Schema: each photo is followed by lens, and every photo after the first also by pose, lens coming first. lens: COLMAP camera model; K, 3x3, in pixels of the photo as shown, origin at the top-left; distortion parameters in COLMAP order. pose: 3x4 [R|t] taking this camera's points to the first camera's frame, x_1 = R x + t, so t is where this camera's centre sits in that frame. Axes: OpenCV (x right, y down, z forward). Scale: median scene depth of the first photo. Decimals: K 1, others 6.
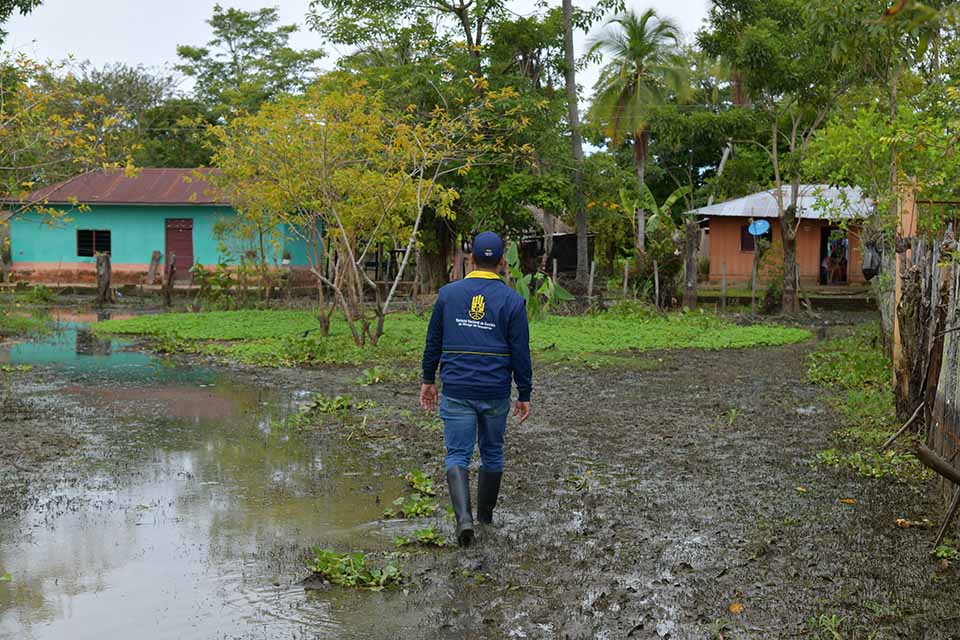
lens RADIAL K [[1520.0, 0, 479.5], [0, 1520.0, 320.3], [0, 0, 1]] dist [0.013386, 0.000000]
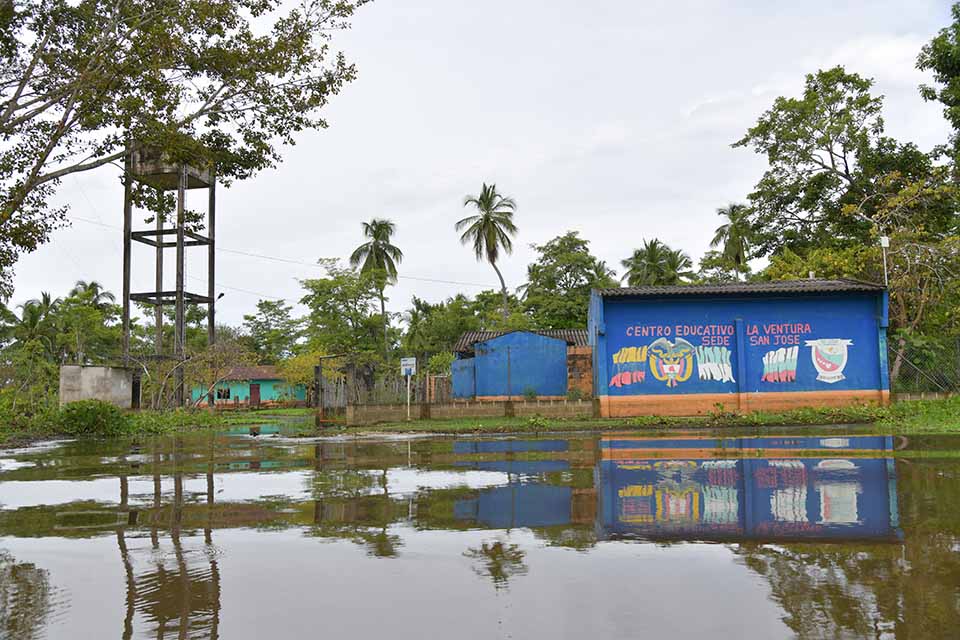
lens RADIAL K [[822.5, 0, 482.1], [0, 822.5, 320.8], [0, 0, 1]] dist [0.004558, 0.000265]
pose [[0.992248, -0.023326, 0.122061, 0.026216], [0.039672, 0.990288, -0.133252, 0.024971], [-0.117767, 0.137062, 0.983537, -0.384800]]
